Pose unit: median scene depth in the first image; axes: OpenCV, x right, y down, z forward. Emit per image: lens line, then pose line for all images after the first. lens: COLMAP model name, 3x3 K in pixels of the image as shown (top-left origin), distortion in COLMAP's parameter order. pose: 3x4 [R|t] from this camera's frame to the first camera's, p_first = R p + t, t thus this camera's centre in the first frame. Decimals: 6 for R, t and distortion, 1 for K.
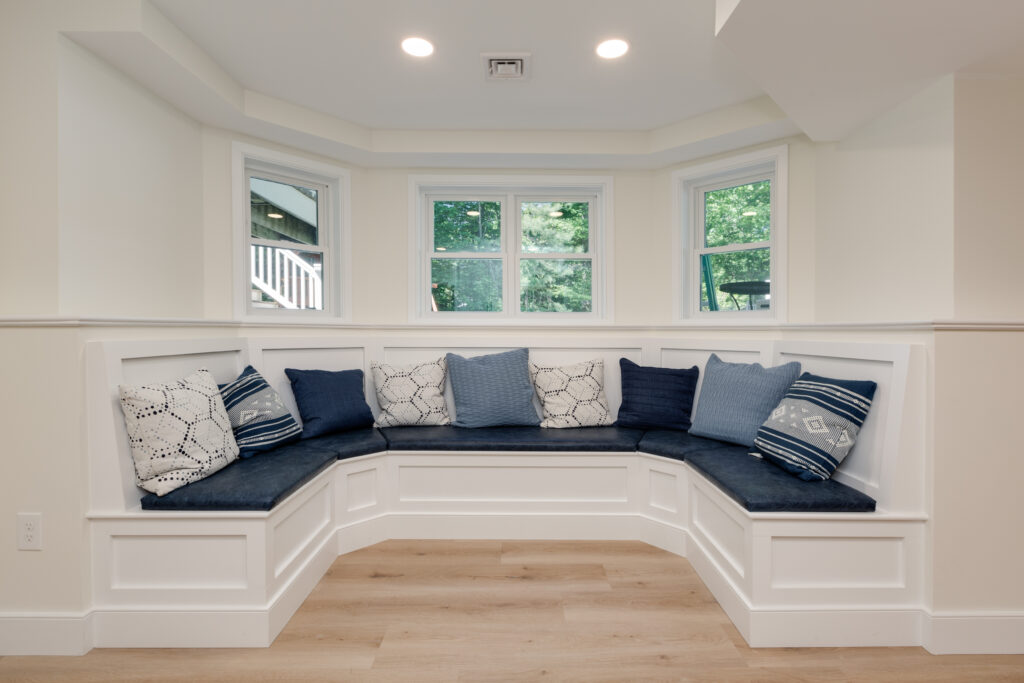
lens RADIAL K [[482.7, 0, 515.1], [0, 482.7, 343.7], [0, 0, 1]] dist [-0.003842, 0.000656]
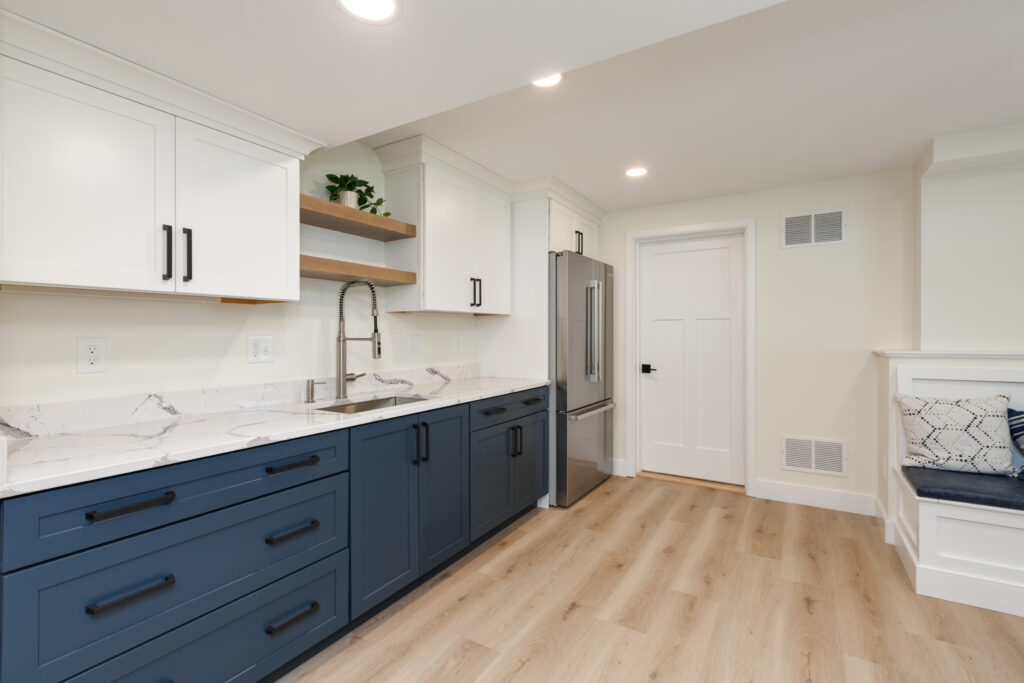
lens RADIAL K [[456.5, 0, 526.7], [0, 456.5, 335.1], [0, 0, 1]] dist [-0.001735, -0.000836]
pose [[-0.511487, -0.001400, -0.859290, 0.845541], [-0.021822, 0.999697, 0.011360, -0.075620], [0.859014, 0.024562, -0.511363, 0.489190]]
